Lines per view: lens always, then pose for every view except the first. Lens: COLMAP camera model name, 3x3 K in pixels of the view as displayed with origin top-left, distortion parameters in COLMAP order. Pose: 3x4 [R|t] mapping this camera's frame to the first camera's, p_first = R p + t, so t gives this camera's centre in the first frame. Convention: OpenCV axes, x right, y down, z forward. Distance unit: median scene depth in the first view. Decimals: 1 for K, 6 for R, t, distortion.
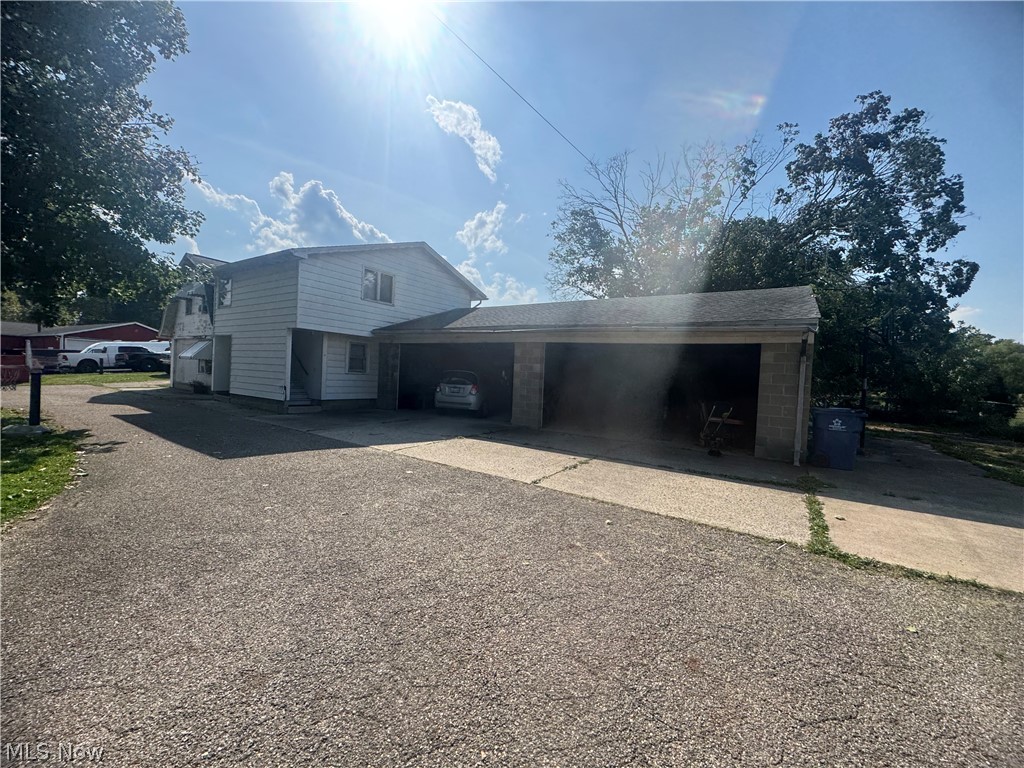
lens RADIAL K [[415.8, 0, 512.0], [0, 415.8, 384.0], [0, 0, 1]] dist [-0.006960, -0.000609]
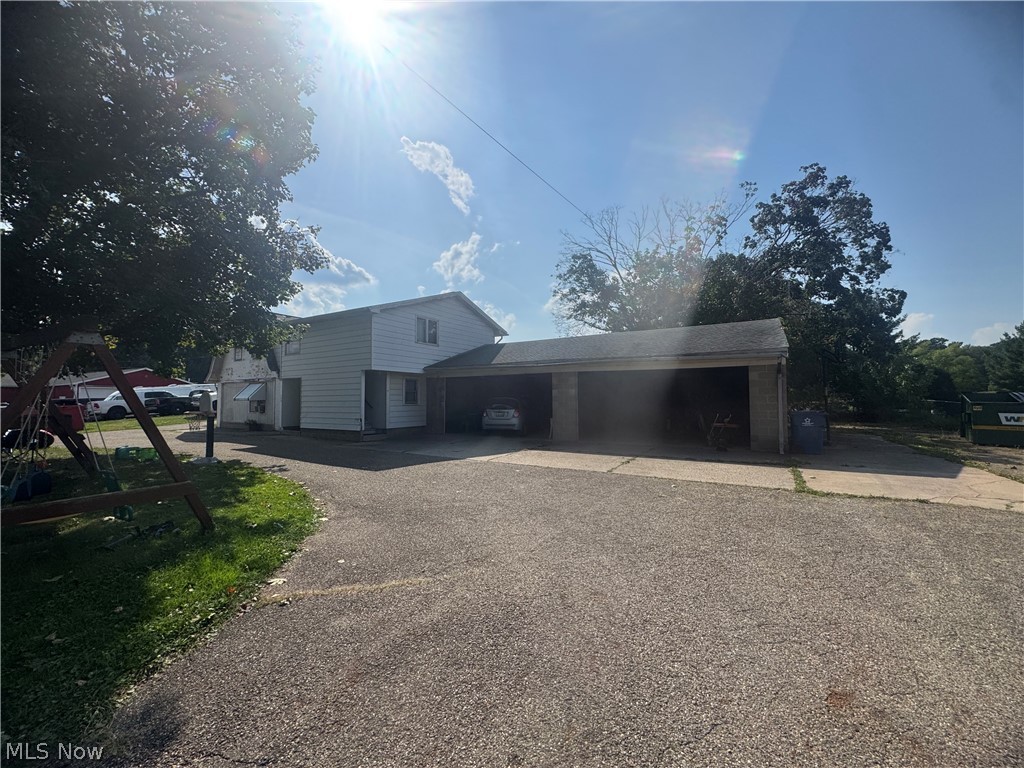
lens RADIAL K [[413.9, 0, 505.2], [0, 413.9, 385.7], [0, 0, 1]] dist [-0.018943, 0.000306]
pose [[0.998248, -0.051820, 0.028563, -0.132575], [0.053333, 0.997058, -0.055056, -0.000971], [-0.025626, 0.056483, 0.998075, -0.179282]]
